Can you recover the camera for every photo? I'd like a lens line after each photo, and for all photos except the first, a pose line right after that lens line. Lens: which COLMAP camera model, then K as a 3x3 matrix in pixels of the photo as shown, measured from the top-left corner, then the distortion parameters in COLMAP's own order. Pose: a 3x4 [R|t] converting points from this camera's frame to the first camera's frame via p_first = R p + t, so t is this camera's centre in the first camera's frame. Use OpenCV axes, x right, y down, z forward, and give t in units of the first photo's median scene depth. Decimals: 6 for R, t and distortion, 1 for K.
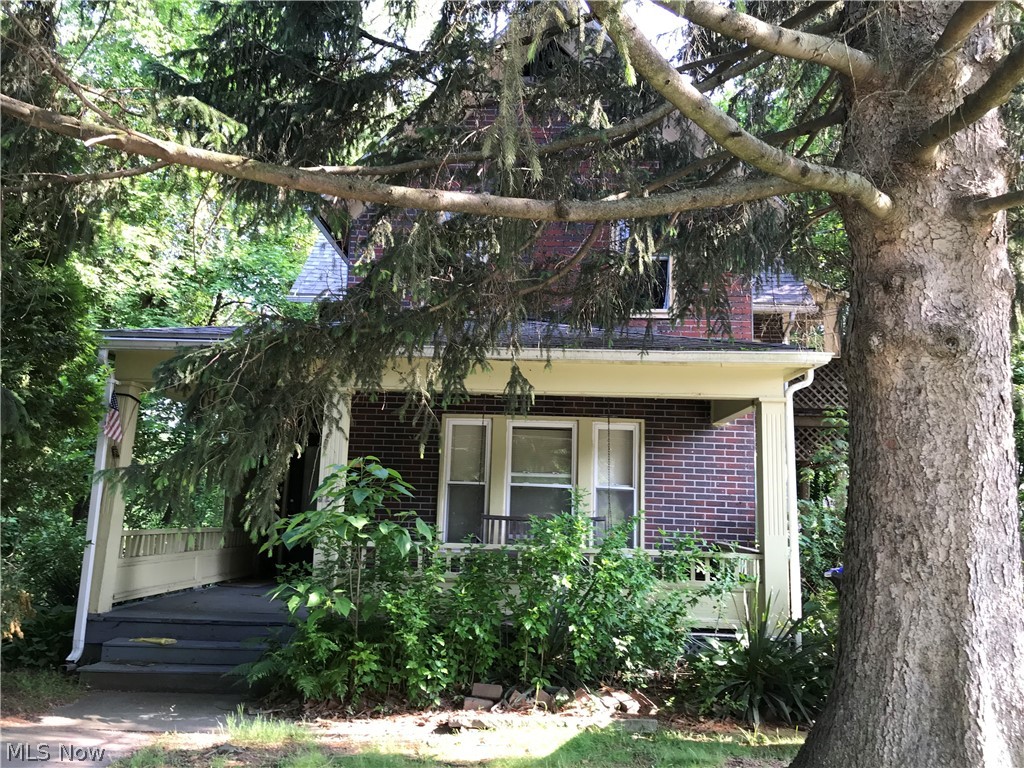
lens RADIAL K [[826.7, 0, 512.0], [0, 826.7, 386.4], [0, 0, 1]] dist [0.049193, -0.071530]
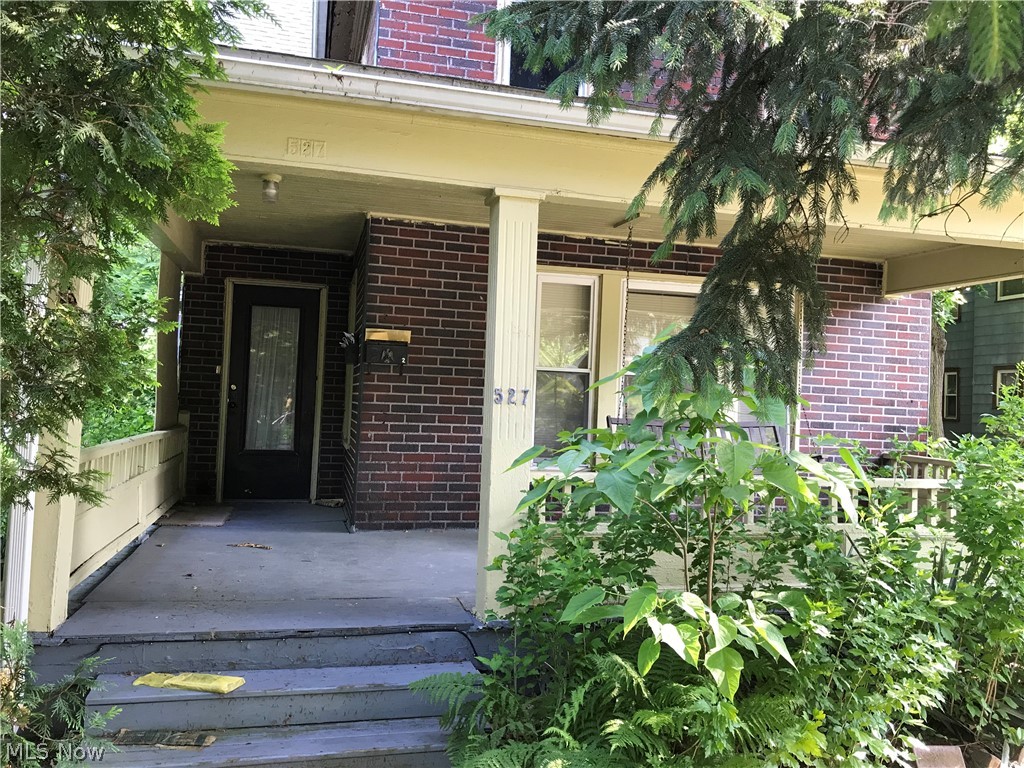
lens RADIAL K [[826.7, 0, 516.2], [0, 826.7, 382.8], [0, 0, 1]] dist [0.049193, -0.071530]
pose [[0.962403, 0.013692, 0.271279, -0.447113], [-0.051768, 0.989668, 0.133706, 0.064170], [-0.266646, -0.142722, 0.953169, 0.592937]]
